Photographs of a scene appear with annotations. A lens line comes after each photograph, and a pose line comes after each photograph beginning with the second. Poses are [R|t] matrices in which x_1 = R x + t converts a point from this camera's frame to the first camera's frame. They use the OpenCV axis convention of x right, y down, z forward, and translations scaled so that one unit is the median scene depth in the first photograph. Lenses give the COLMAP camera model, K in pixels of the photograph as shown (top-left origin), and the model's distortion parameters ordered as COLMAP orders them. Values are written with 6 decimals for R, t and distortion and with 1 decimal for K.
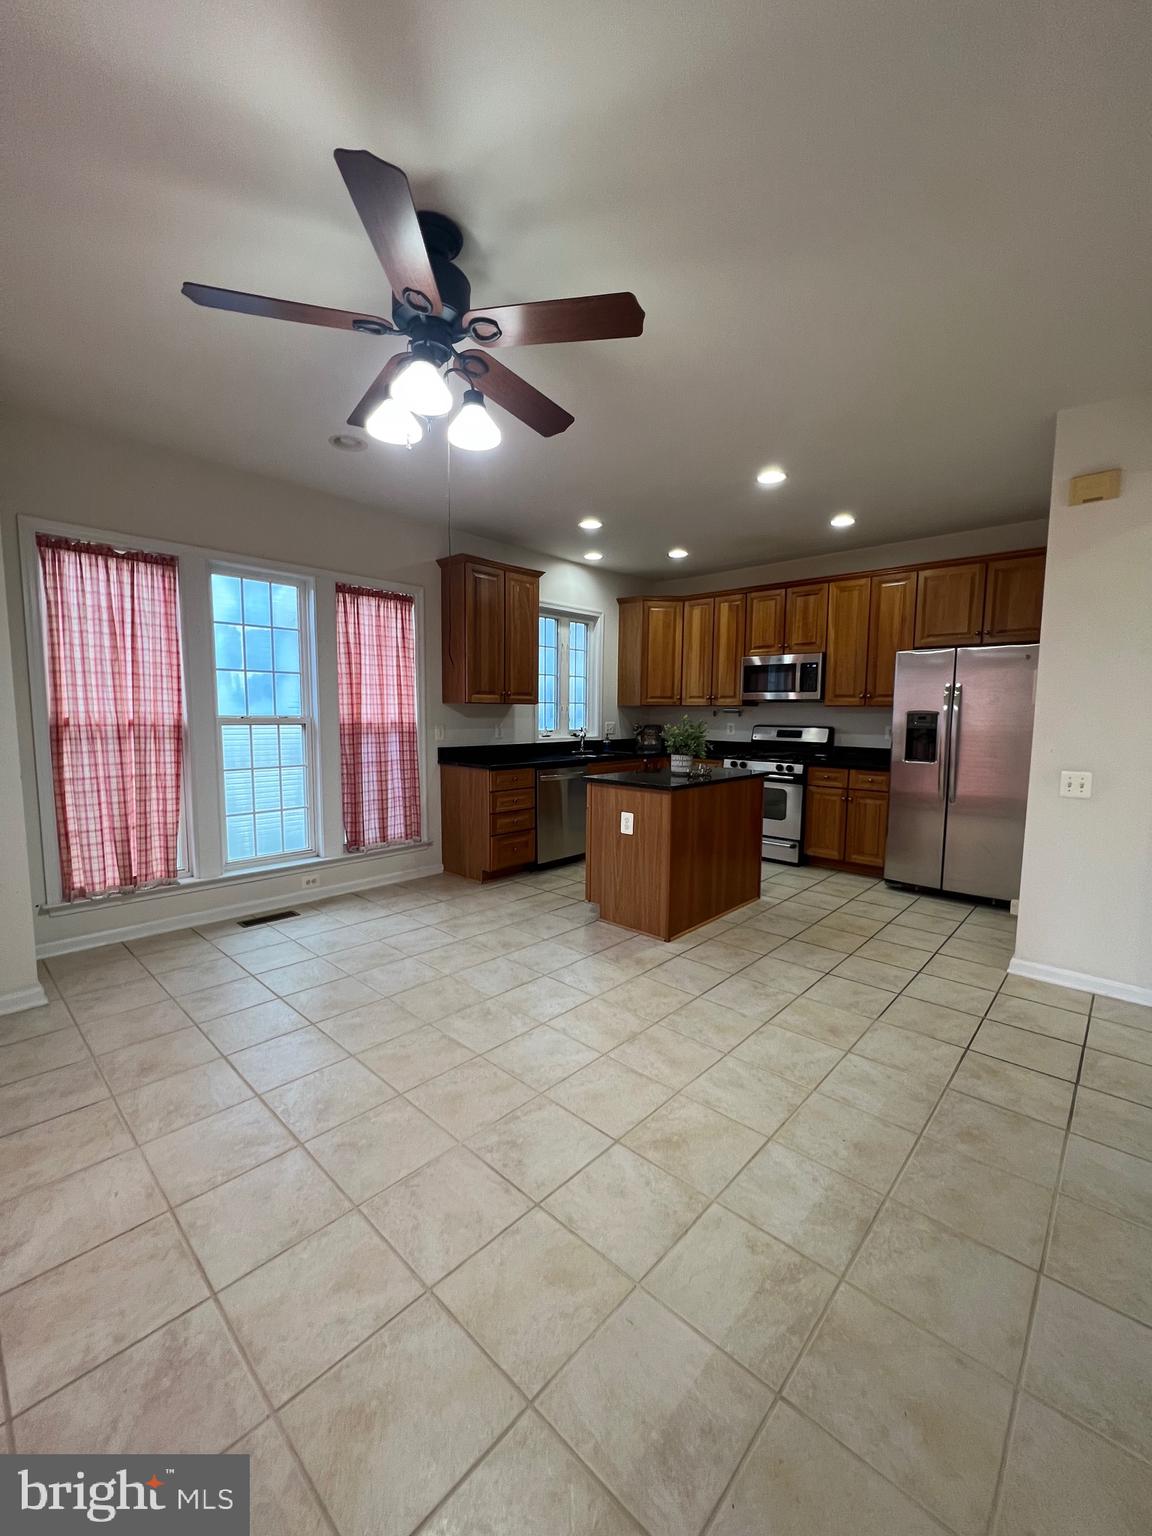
lens RADIAL K [[617.2, 0, 581.0], [0, 617.2, 770.0], [0, 0, 1]] dist [-0.002715, 0.000883]
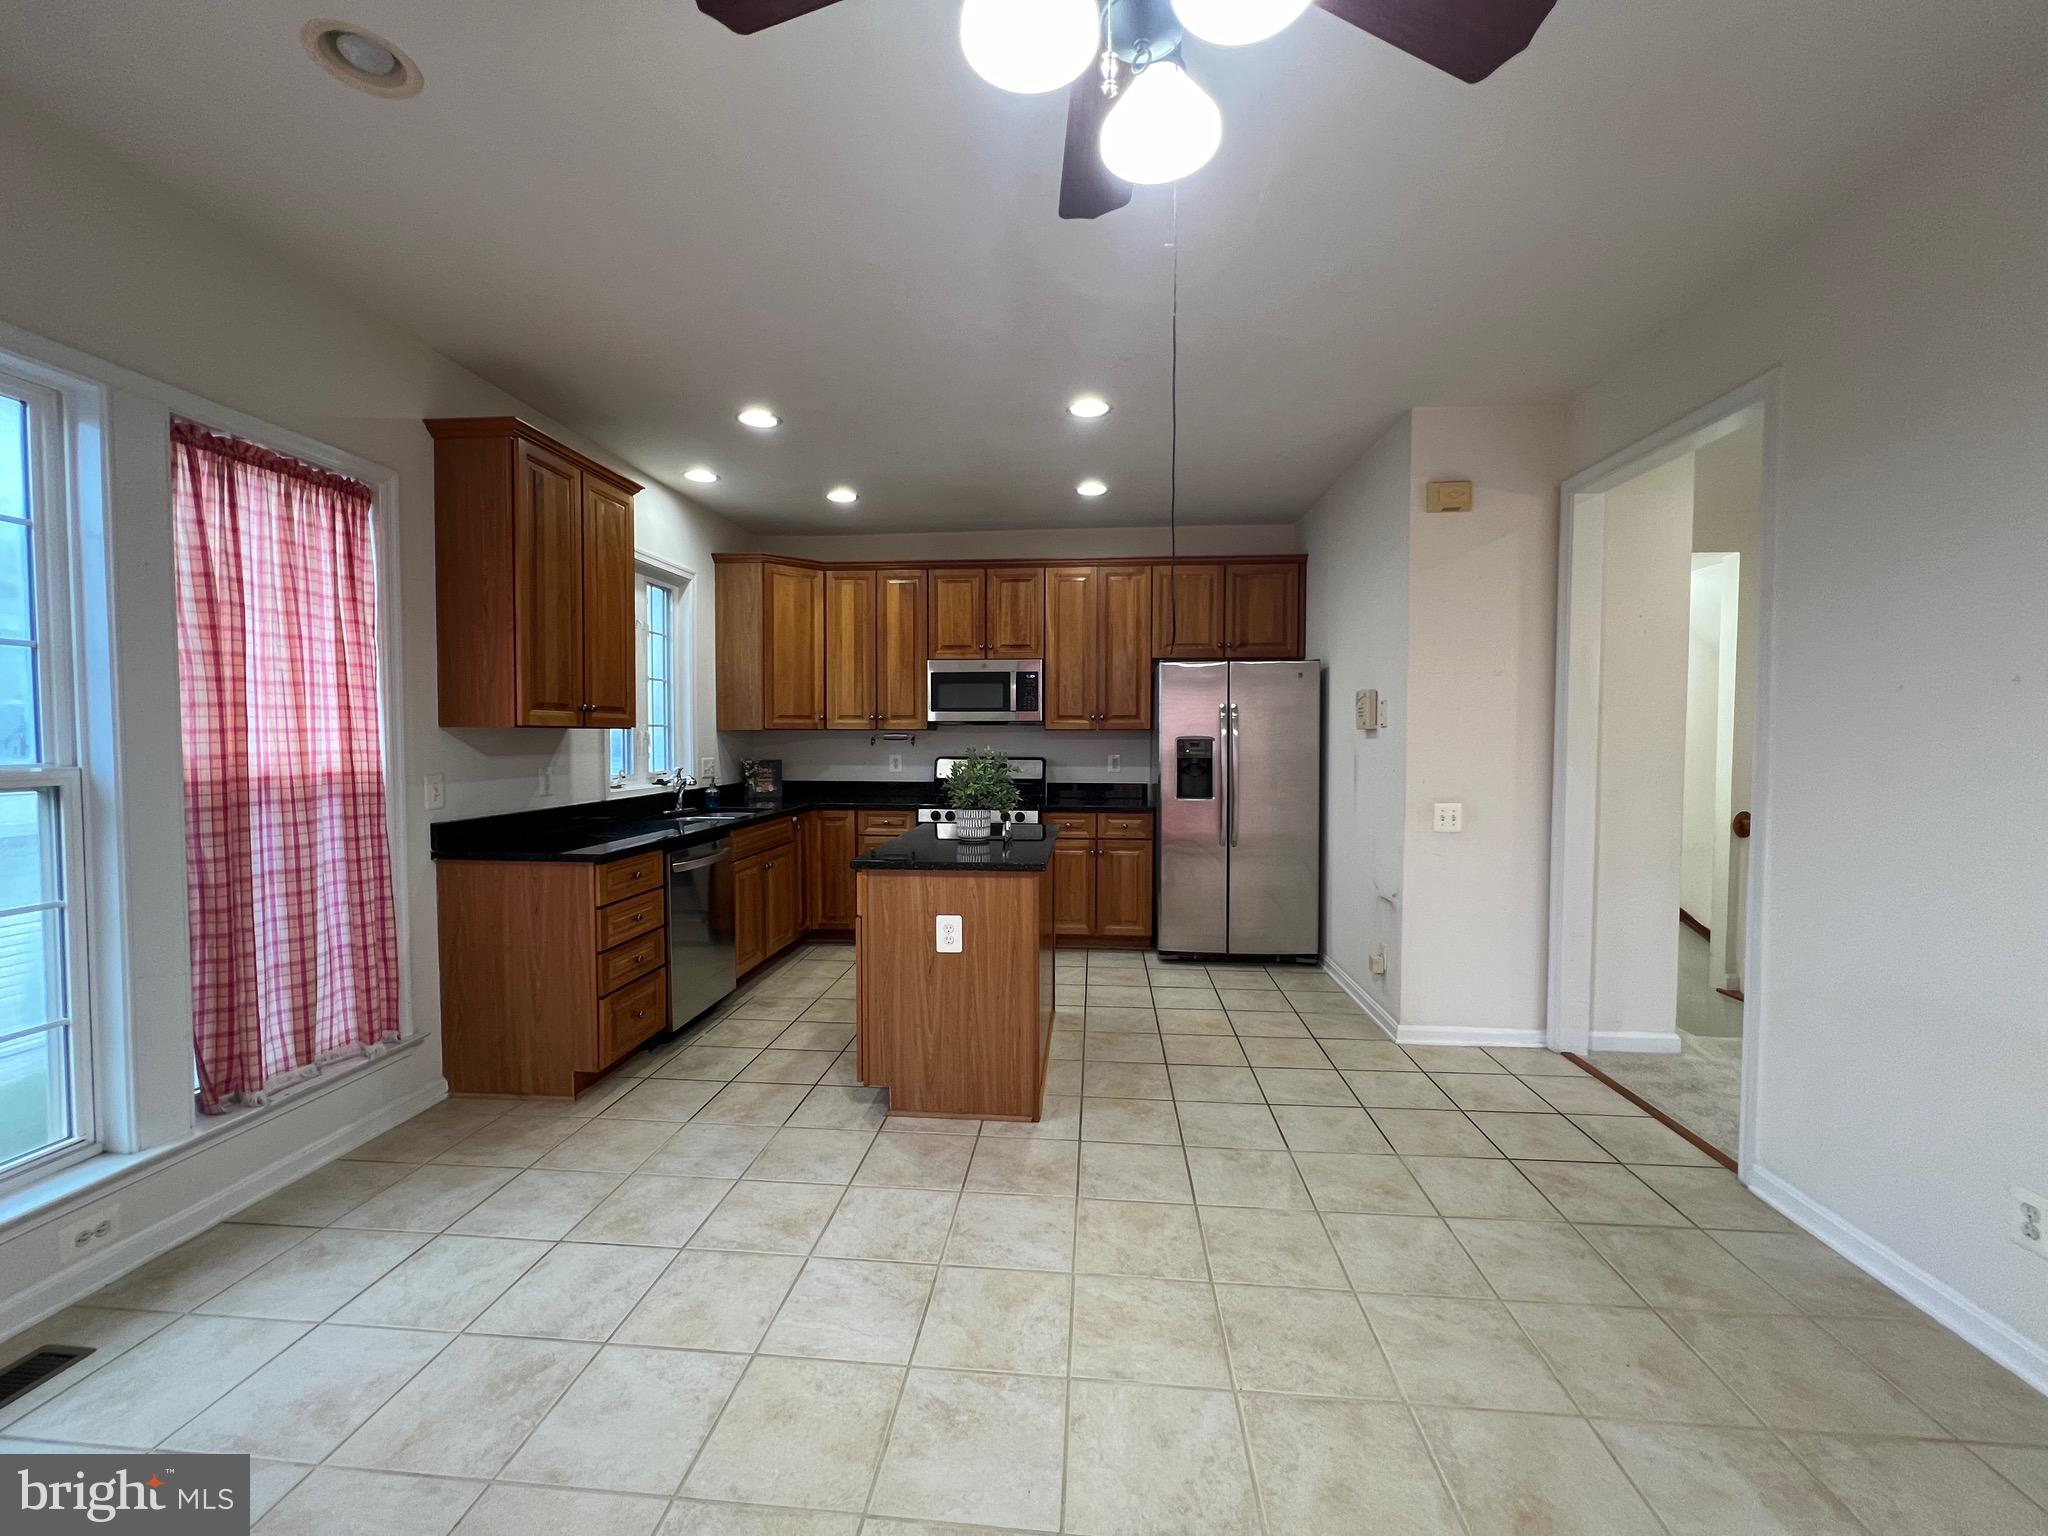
lens RADIAL K [[822.9, 0, 1026.3], [0, 822.9, 763.8], [0, 0, 1]] dist [-0.002715, 0.000883]
pose [[0.793196, -0.028494, 0.608299, -0.269581], [0.063933, 0.997281, -0.036651, -0.032465], [-0.605600, 0.067962, 0.792861, 0.265395]]
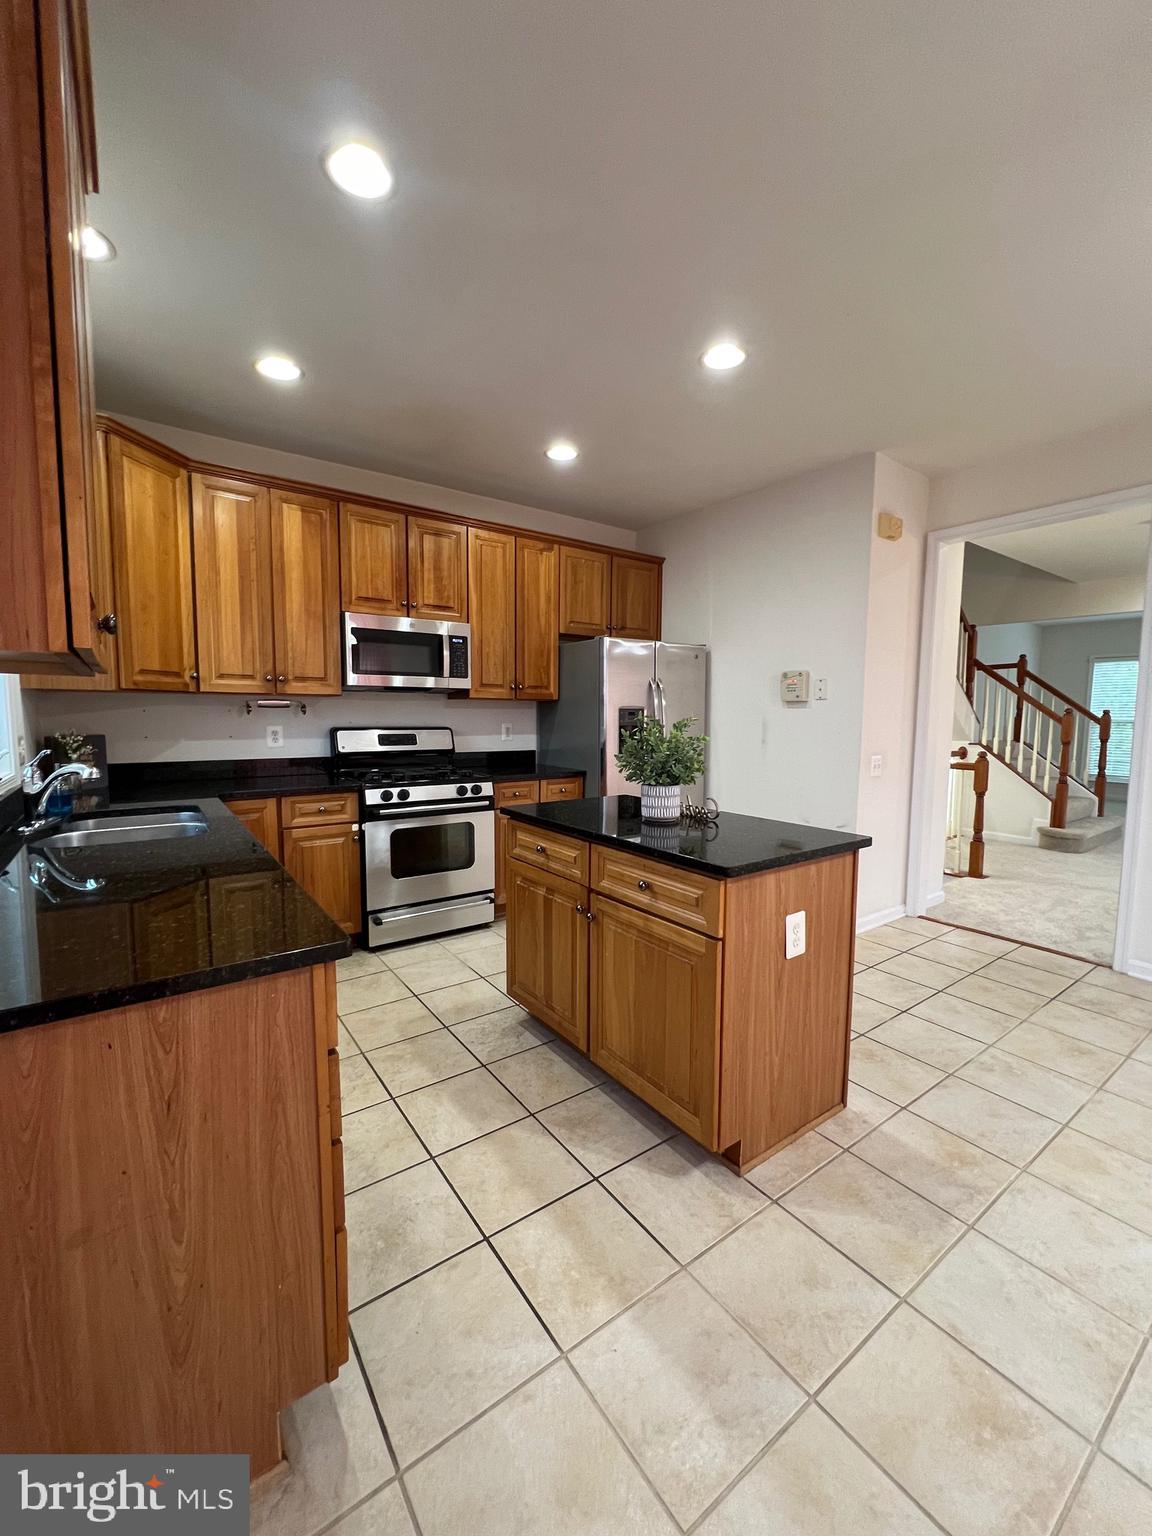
lens RADIAL K [[617.2, 0, 580.6], [0, 617.2, 769.5], [0, 0, 1]] dist [-0.002715, 0.000883]
pose [[0.202388, -0.097410, 0.974449, -0.341354], [0.088792, 0.992768, 0.080799, -0.079102], [-0.975272, 0.070170, 0.209573, 0.848896]]
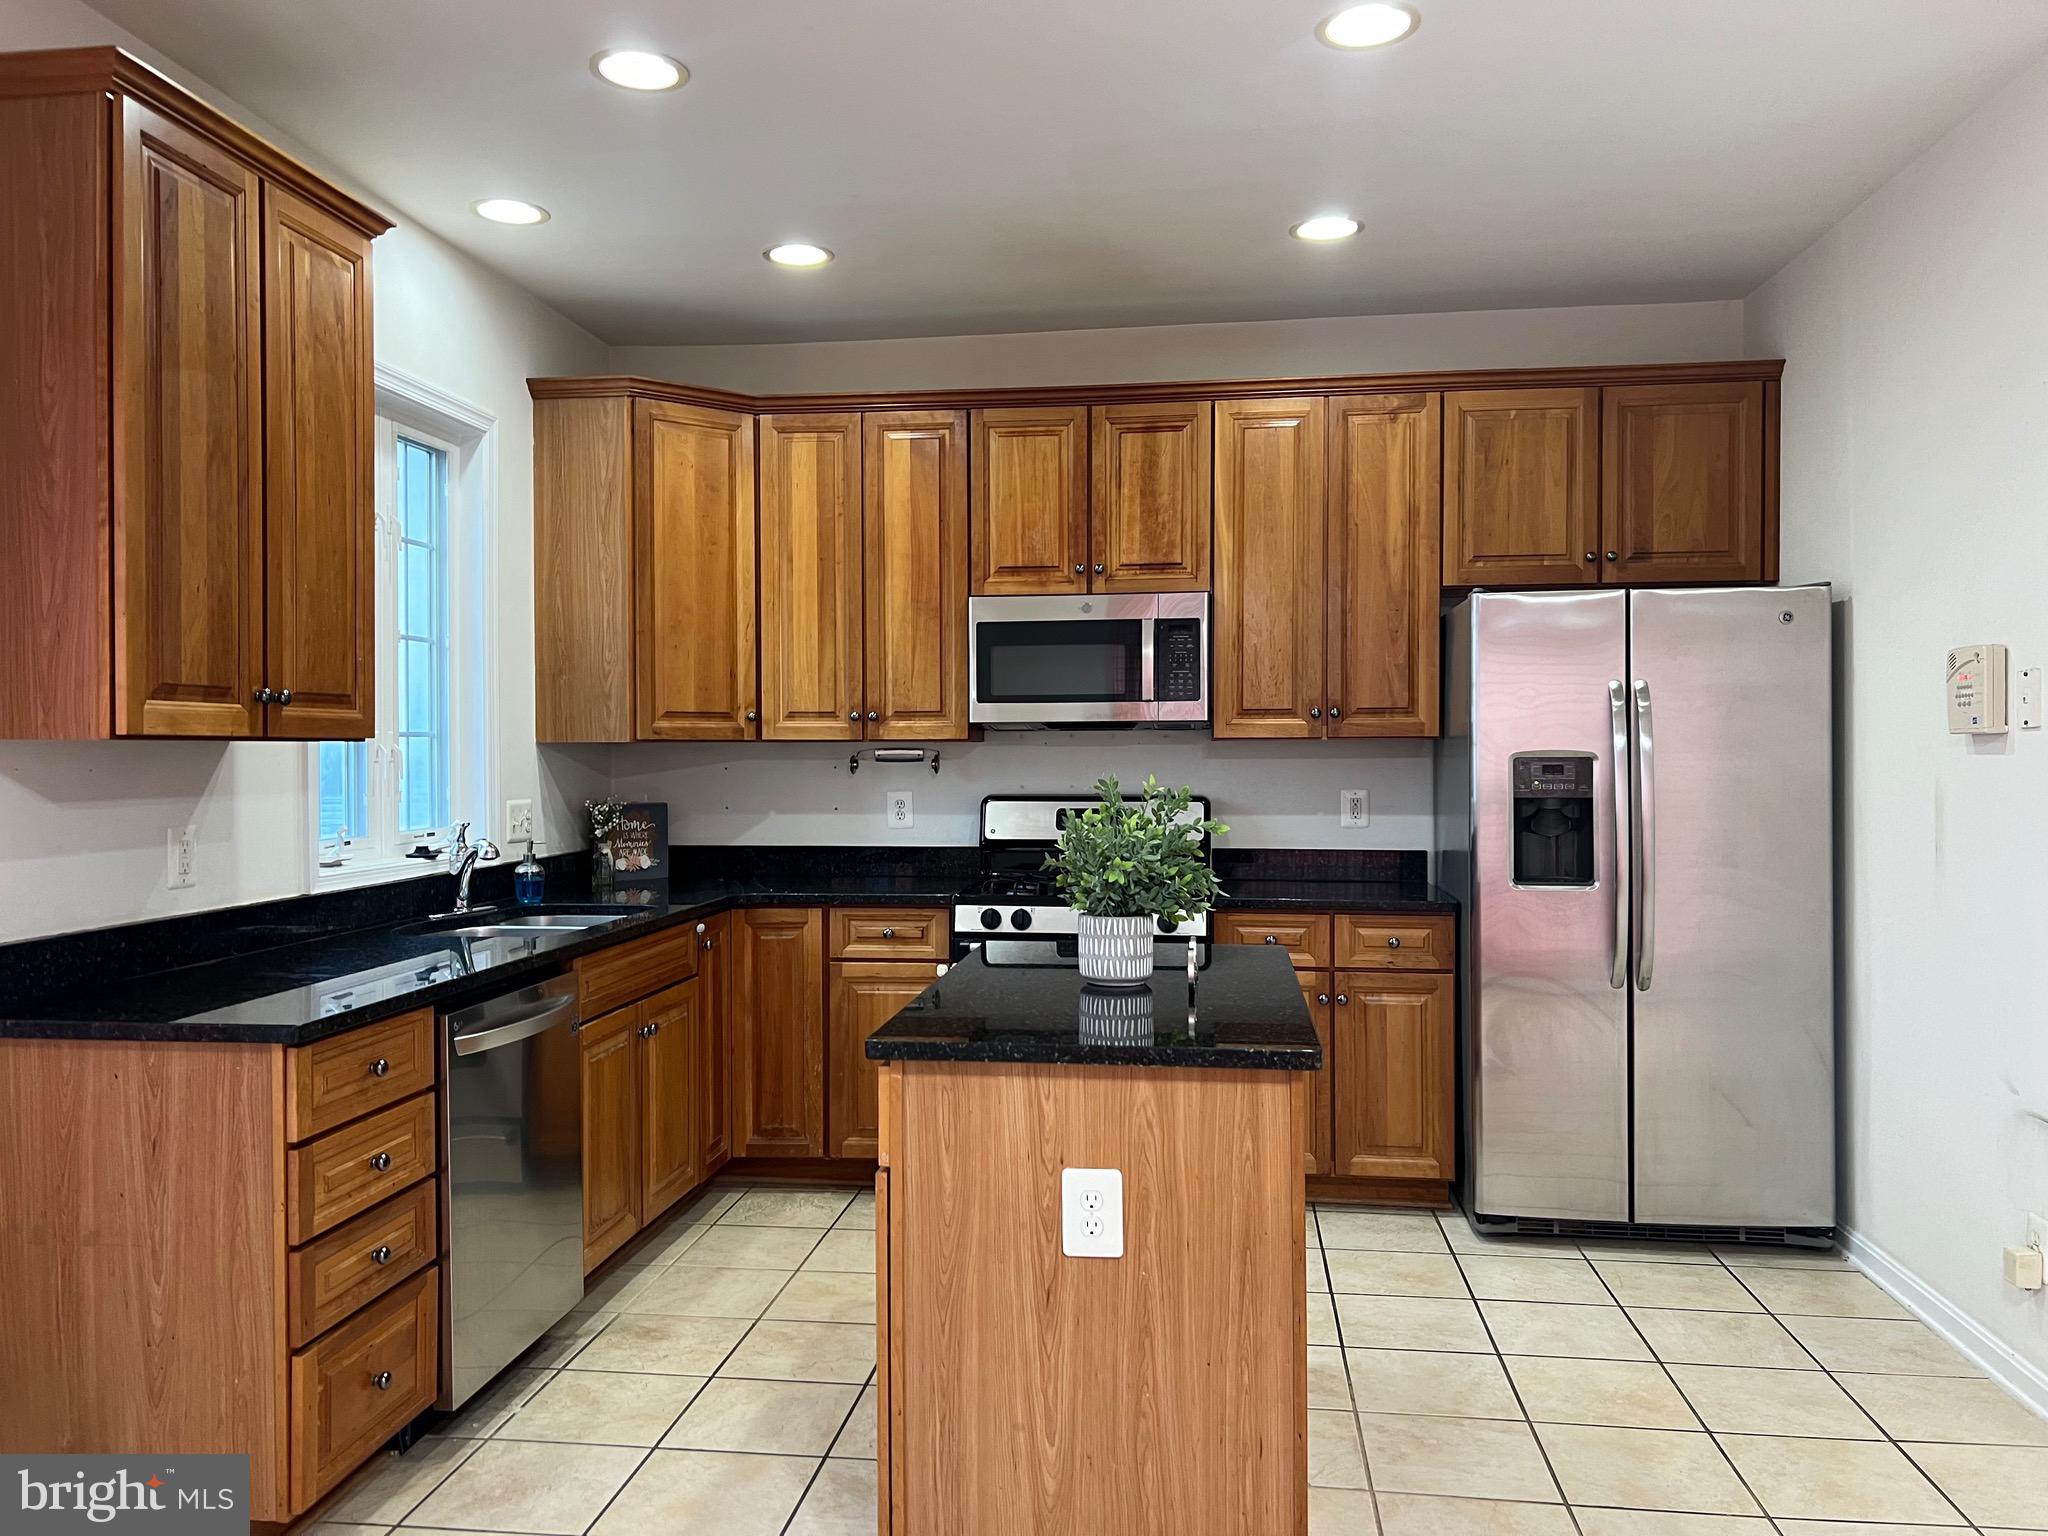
lens RADIAL K [[1540.3, 0, 1018.1], [0, 1540.3, 774.0], [0, 0, 1]] dist [0.060291, -0.061902]
pose [[0.819382, -0.020456, 0.572883, -0.247555], [0.065715, 0.996127, -0.058422, -0.045483], [-0.569469, 0.085517, 0.817553, 0.391735]]
